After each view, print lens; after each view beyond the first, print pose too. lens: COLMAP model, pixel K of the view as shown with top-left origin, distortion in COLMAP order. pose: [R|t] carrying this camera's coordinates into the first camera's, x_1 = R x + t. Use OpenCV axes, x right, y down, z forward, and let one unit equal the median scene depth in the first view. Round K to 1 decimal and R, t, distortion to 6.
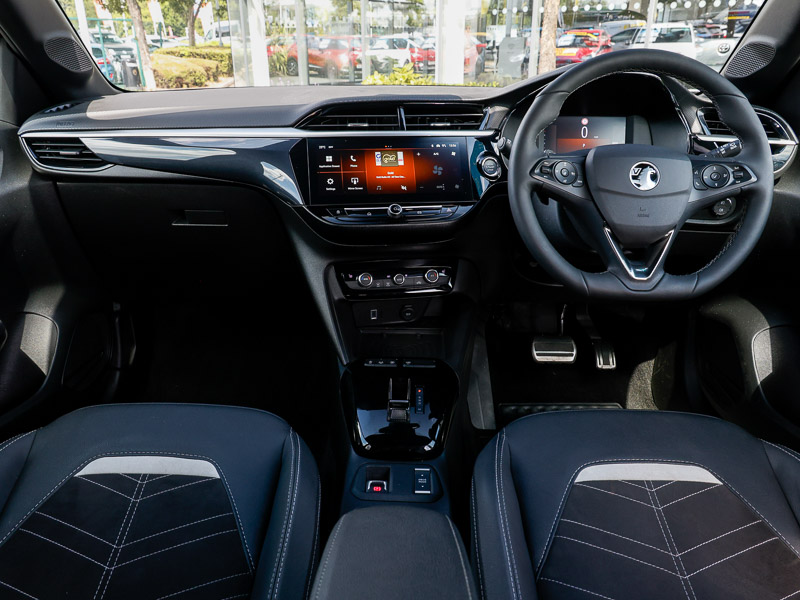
lens RADIAL K [[650.5, 0, 353.7], [0, 650.5, 318.7], [0, 0, 1]] dist [0.019731, -0.000912]
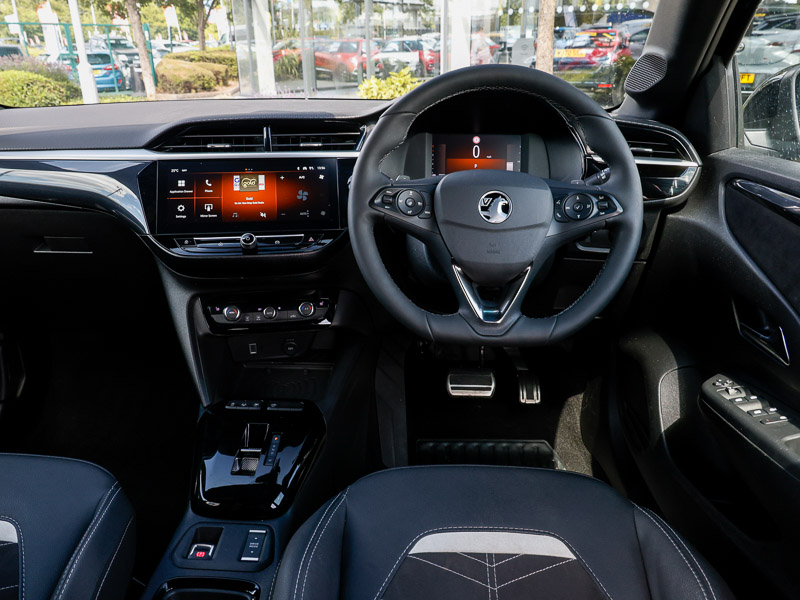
lens RADIAL K [[650.5, 0, 383.0], [0, 650.5, 312.3], [0, 0, 1]] dist [0.019731, -0.000912]
pose [[0.999282, 0.003892, -0.037692, 0.274911], [-0.004173, 0.999964, -0.007393, -0.057220], [0.037662, 0.007545, 0.999262, 0.092689]]
